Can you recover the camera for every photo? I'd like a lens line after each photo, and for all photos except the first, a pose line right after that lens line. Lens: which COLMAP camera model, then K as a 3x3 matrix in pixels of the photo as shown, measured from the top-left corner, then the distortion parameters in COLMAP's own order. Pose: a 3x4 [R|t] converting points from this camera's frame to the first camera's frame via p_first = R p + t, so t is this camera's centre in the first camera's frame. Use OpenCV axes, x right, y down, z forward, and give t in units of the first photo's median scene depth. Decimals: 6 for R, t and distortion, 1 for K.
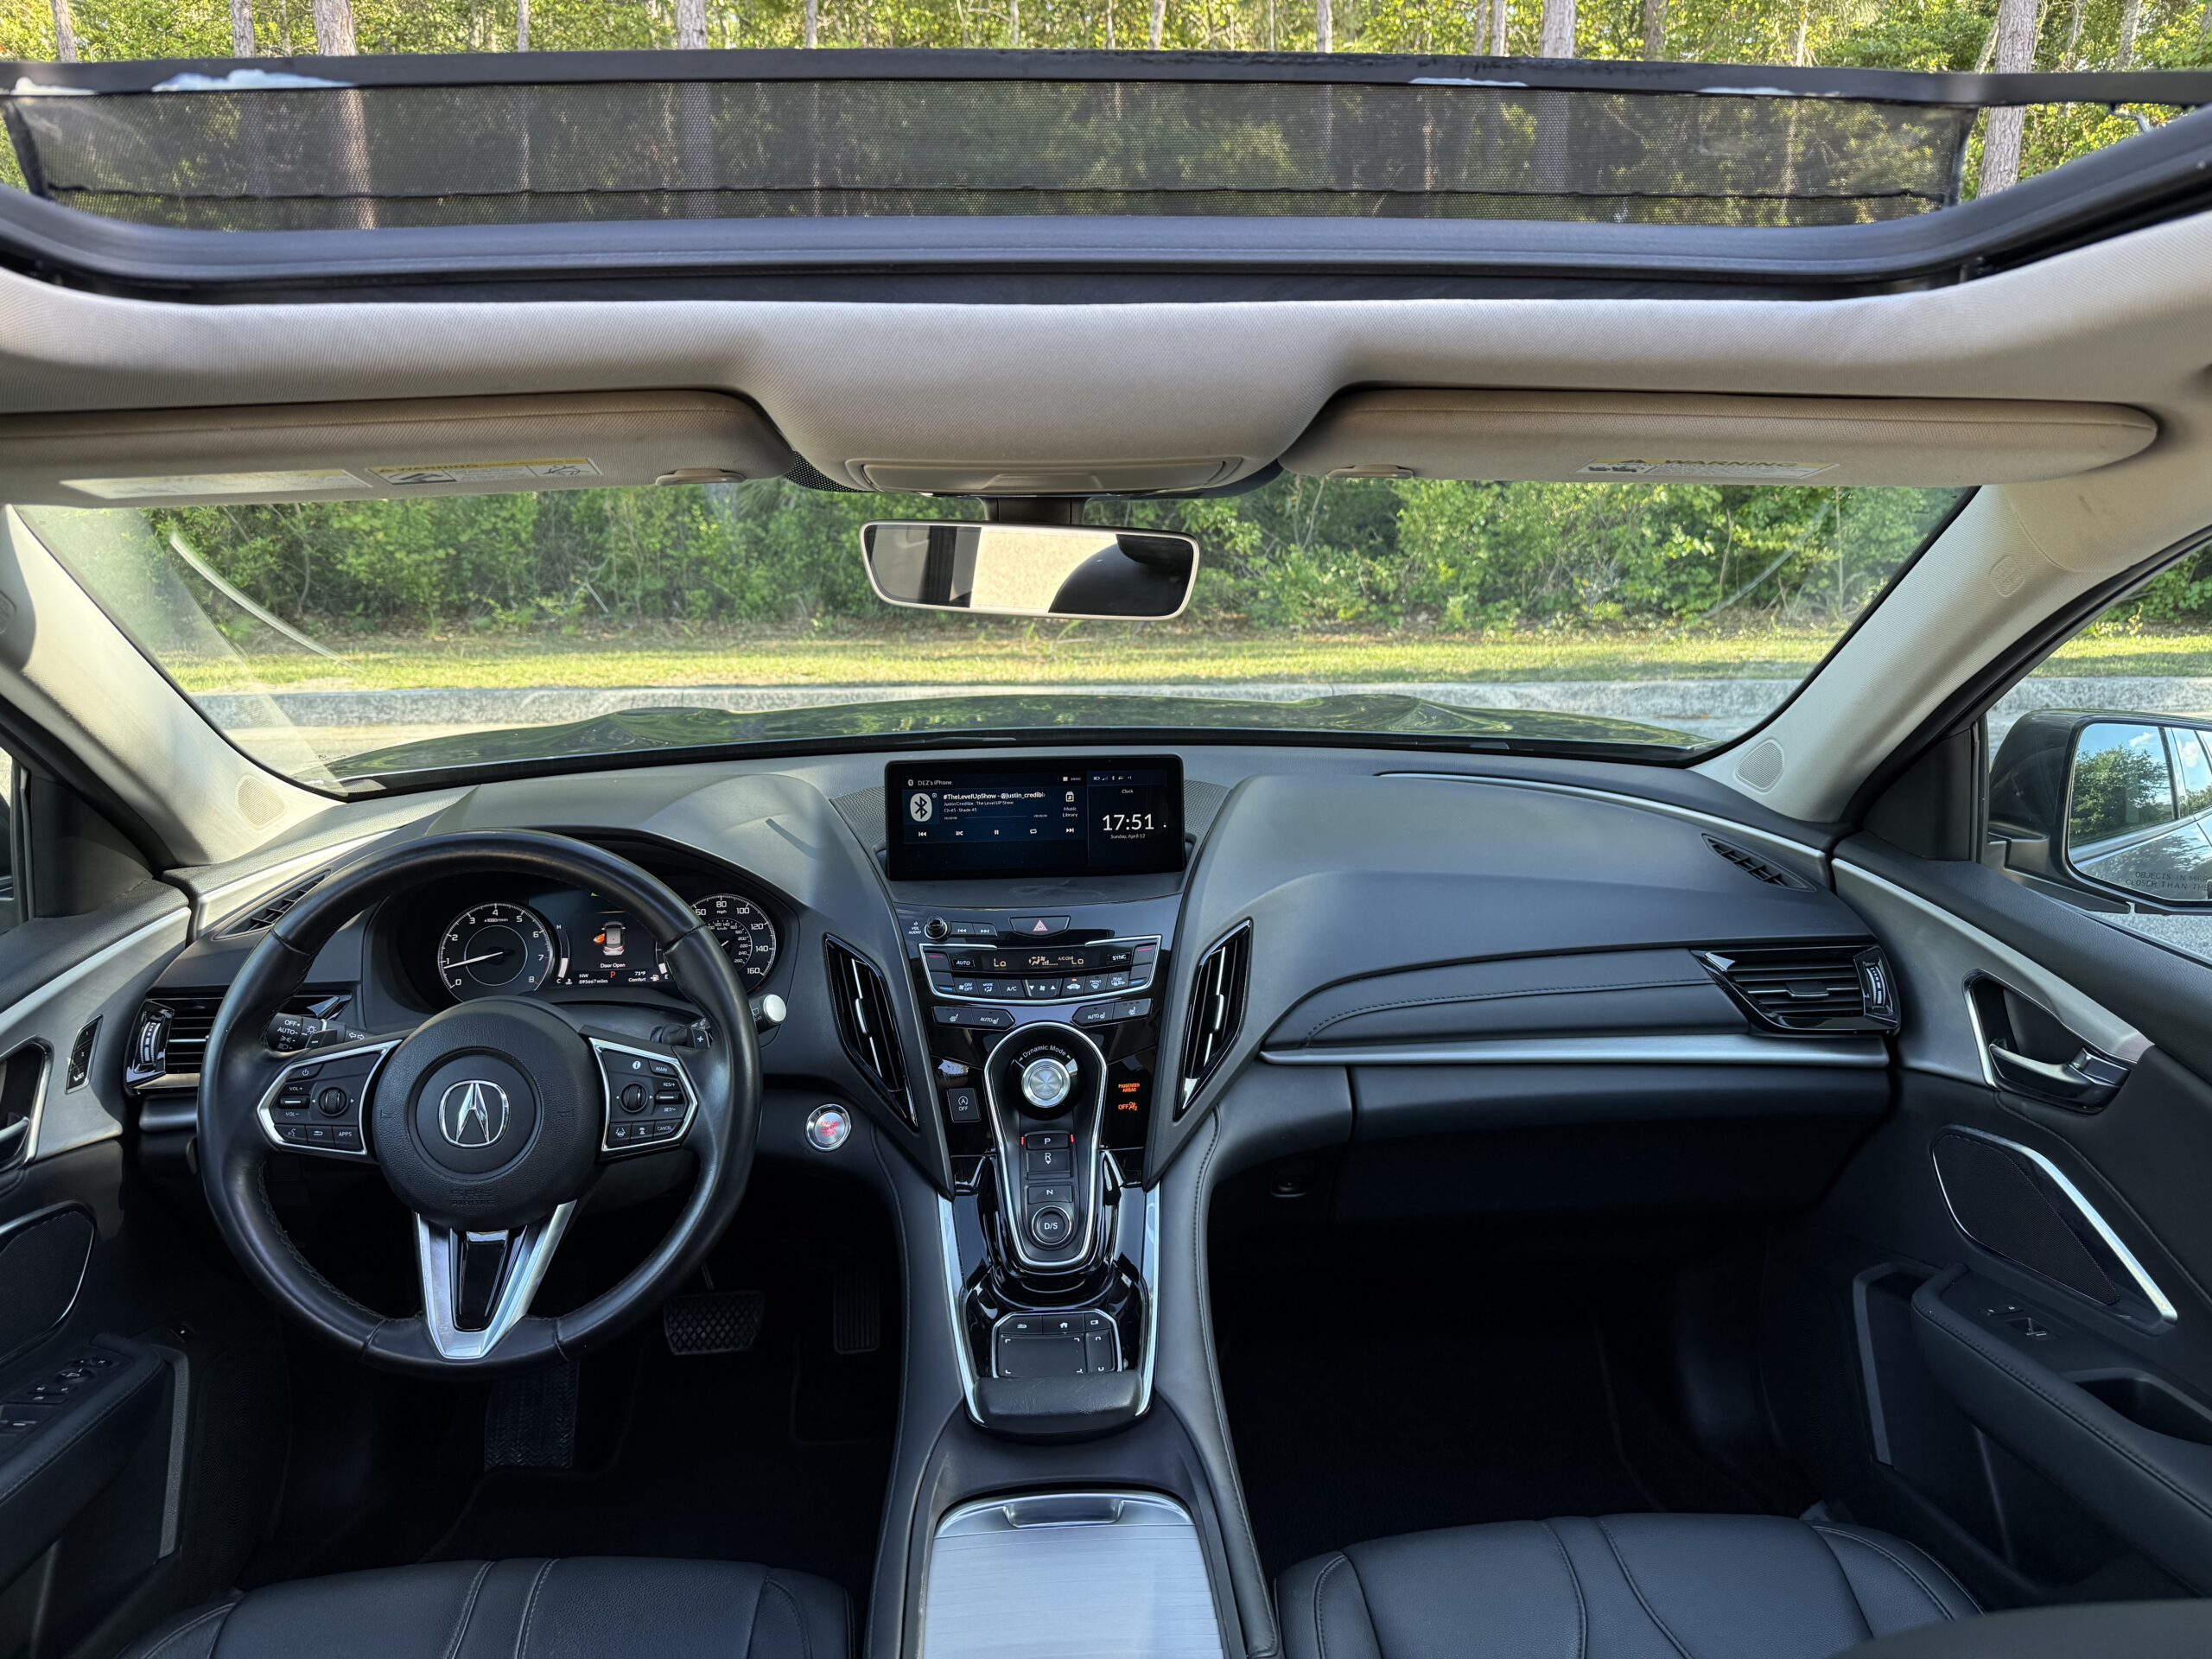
lens RADIAL K [[1583.7, 0, 1102.0], [0, 1583.7, 825.9], [0, 0, 1]] dist [0.020930, -0.036111]
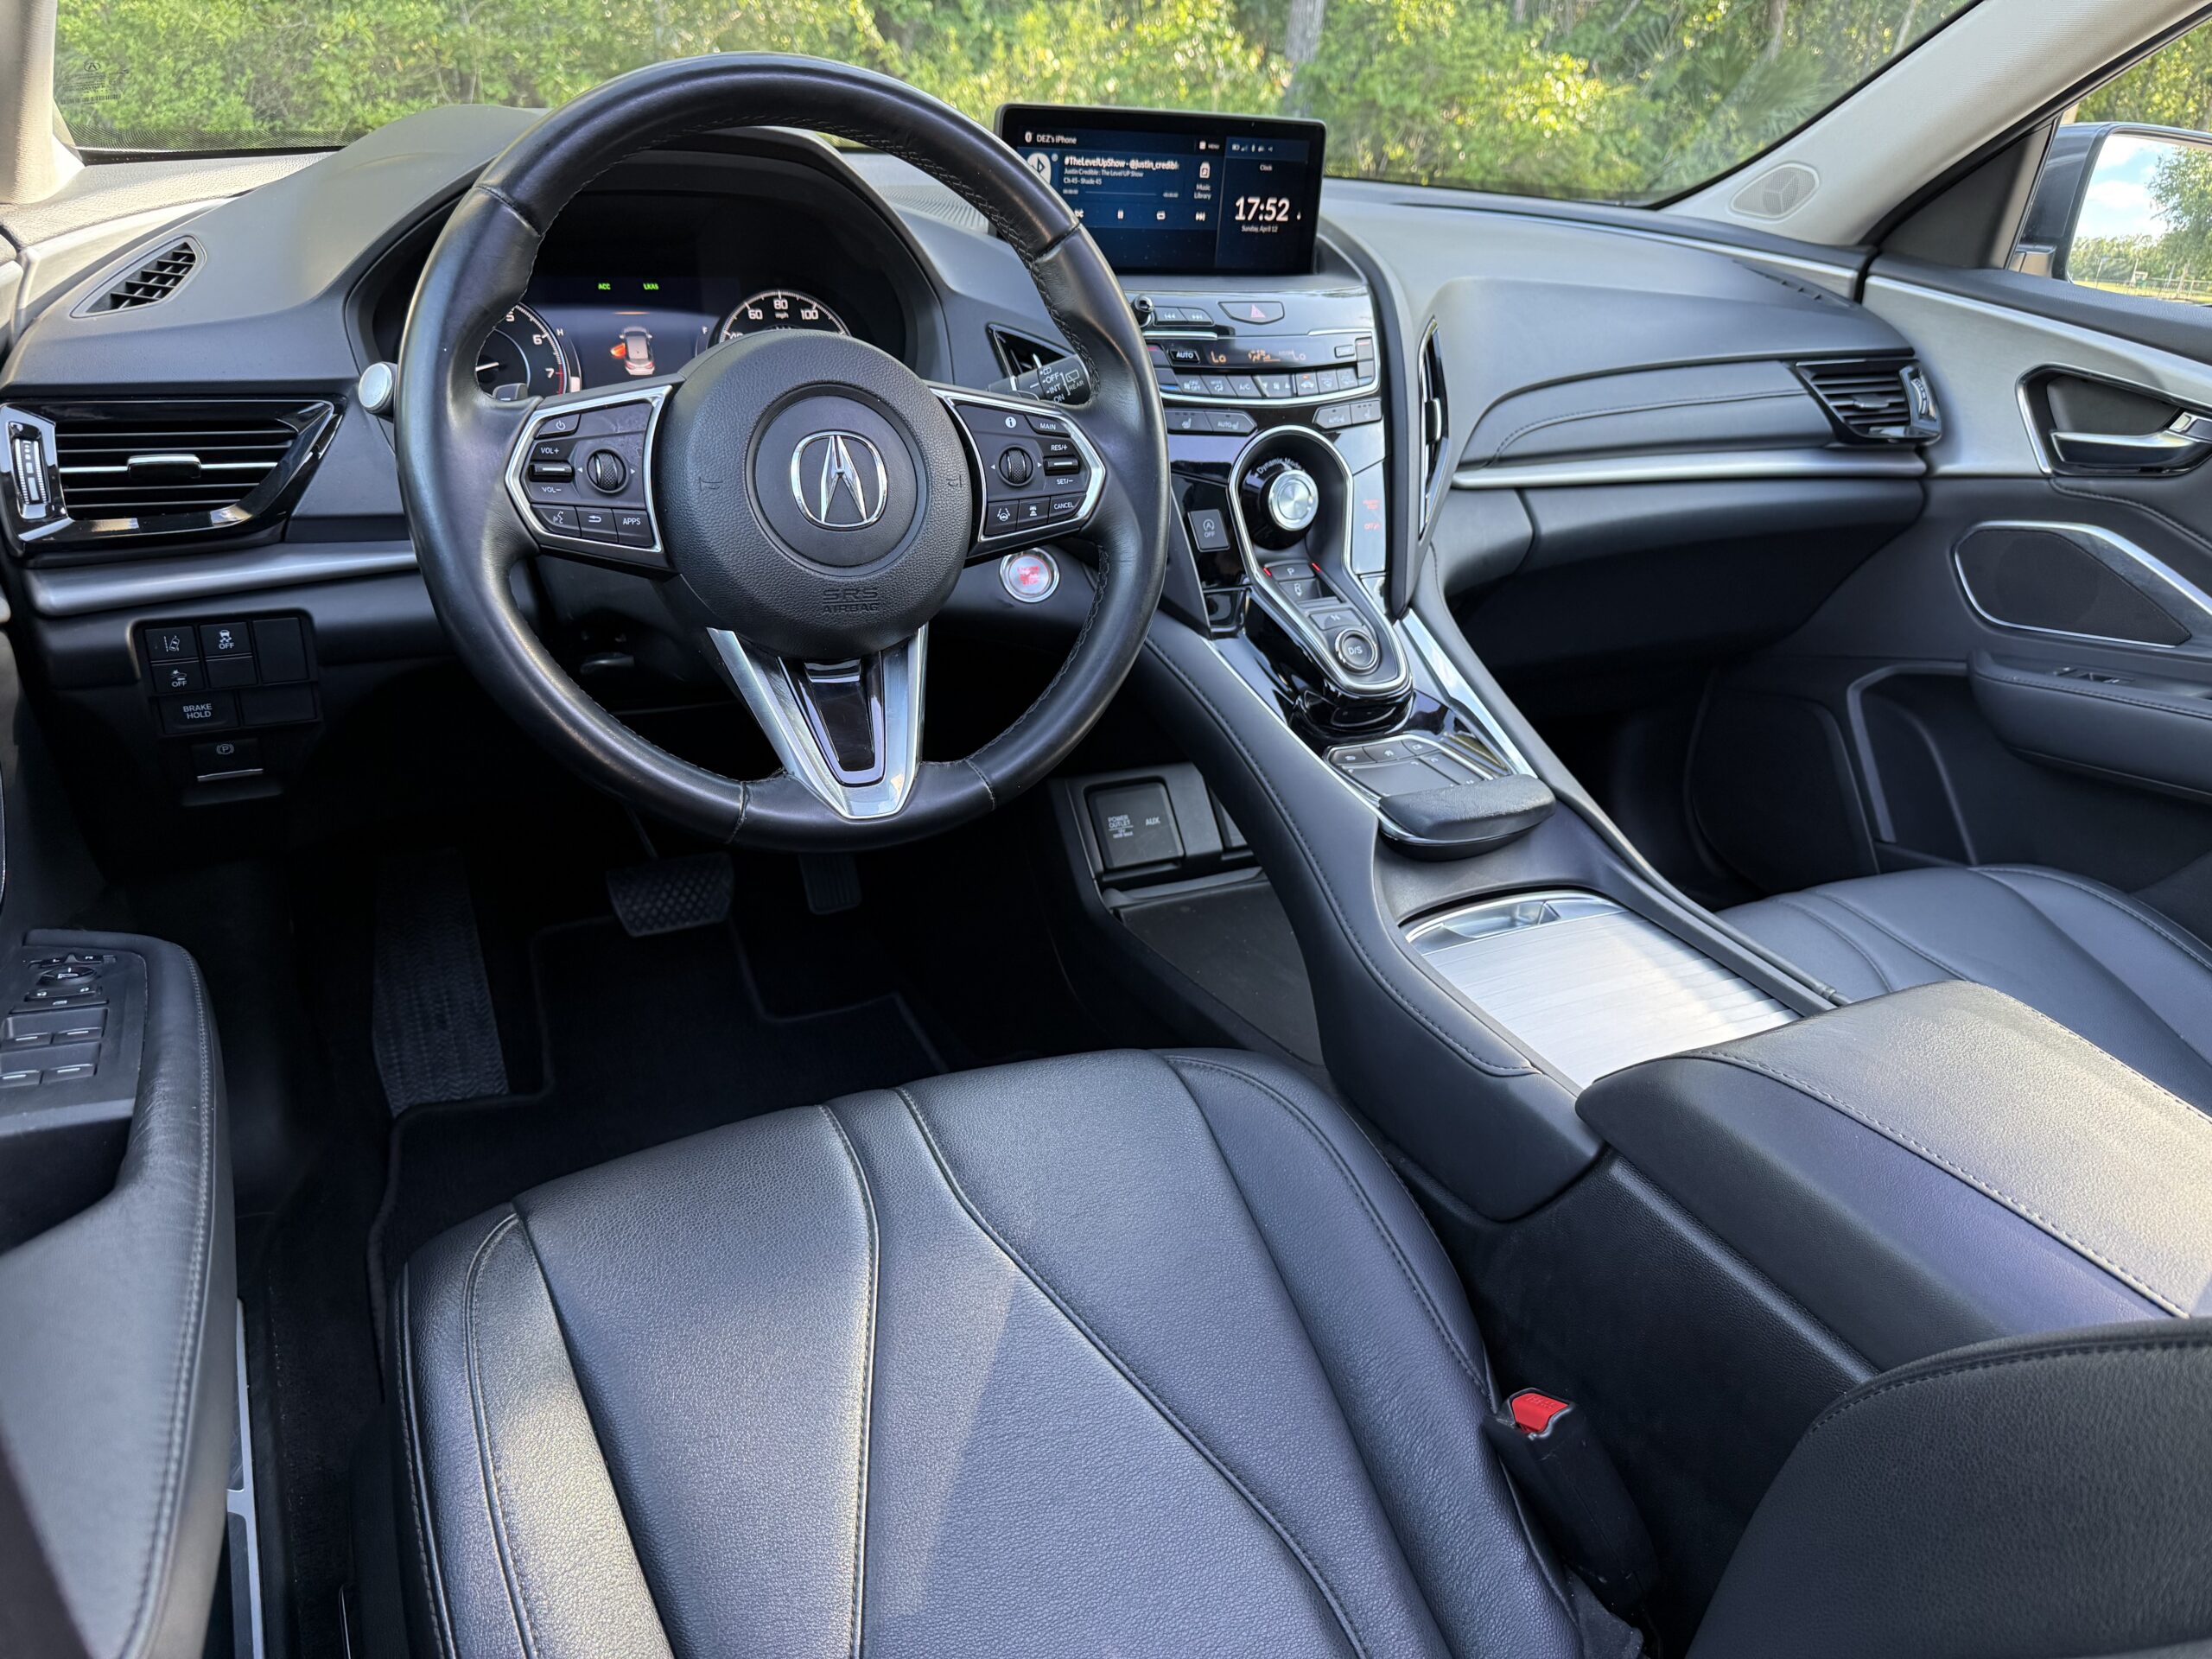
lens RADIAL K [[1583.7, 0, 1105.4], [0, 1583.7, 848.9], [0, 0, 1]] dist [0.020930, -0.036111]
pose [[0.910683, -0.115644, 0.396590, -0.460720], [0.027866, 0.975028, 0.220326, 0.149430], [-0.412165, -0.189596, 0.891164, 0.239503]]
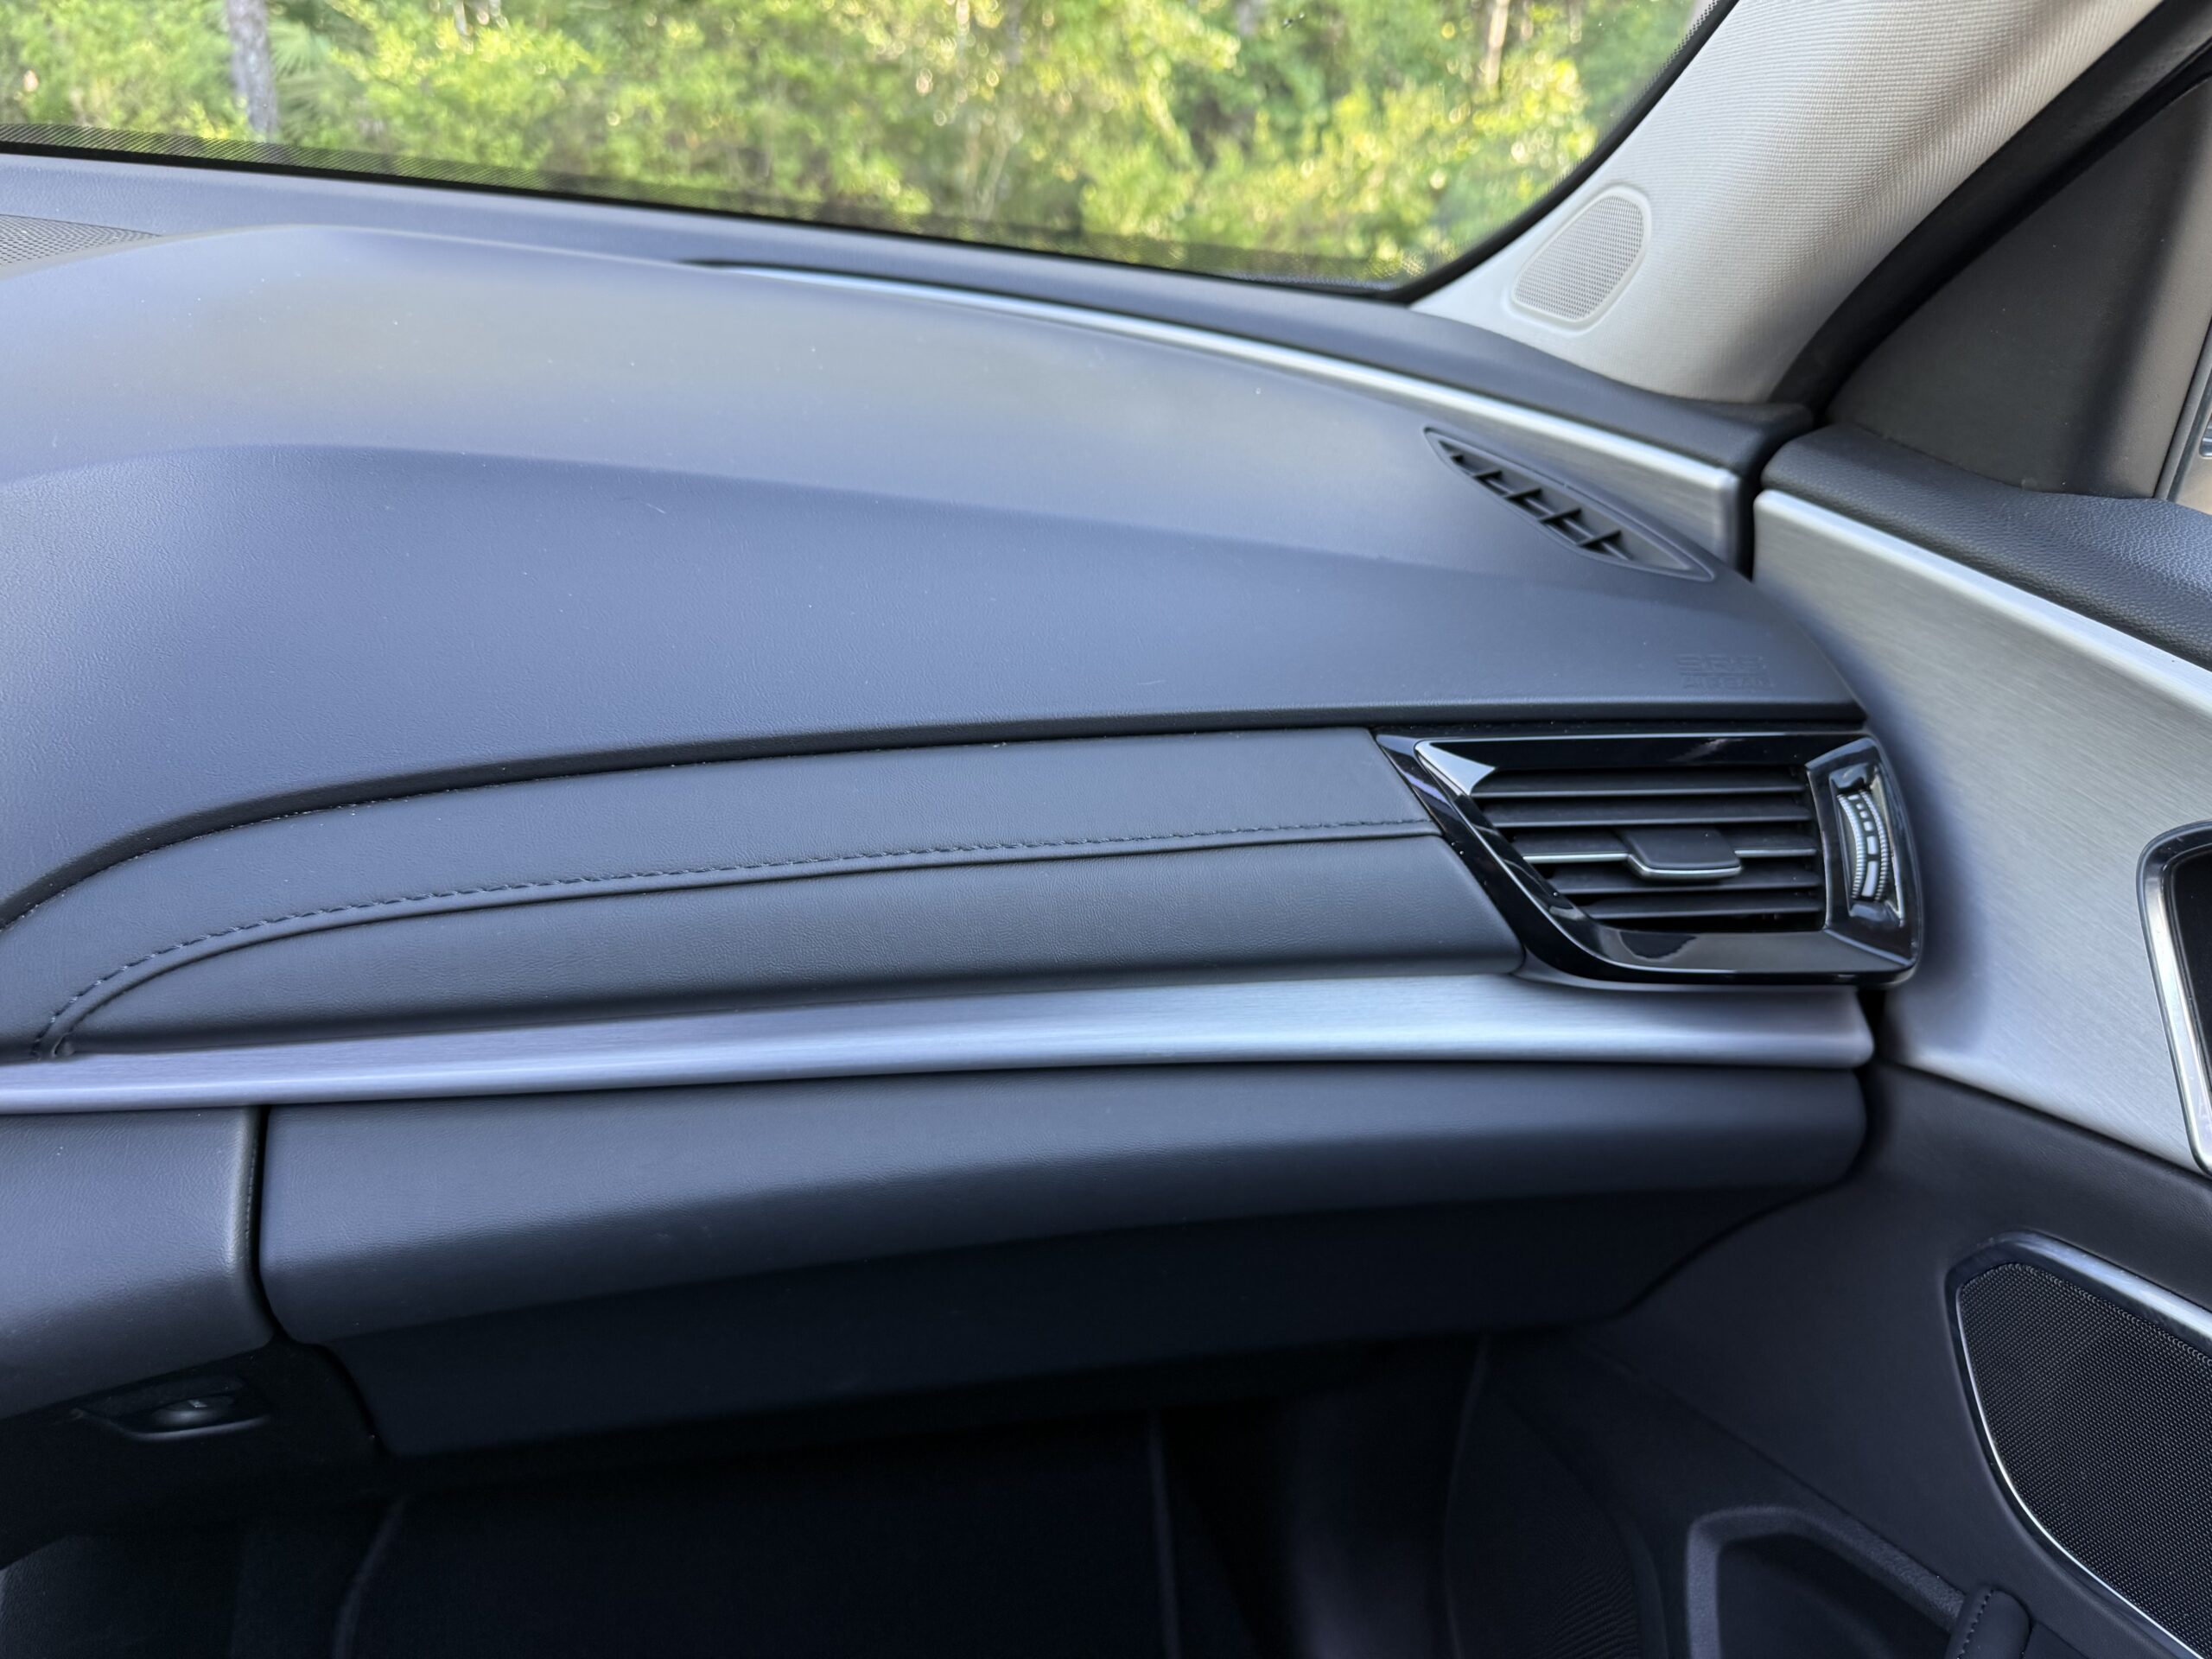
lens RADIAL K [[1583.7, 0, 1108.9], [0, 1583.7, 844.3], [0, 0, 1]] dist [0.020930, -0.036111]
pose [[0.980586, 0.011486, 0.195750, 0.258348], [-0.044780, 0.985020, 0.166523, 0.049633], [-0.190905, -0.172056, 0.966412, 0.705559]]
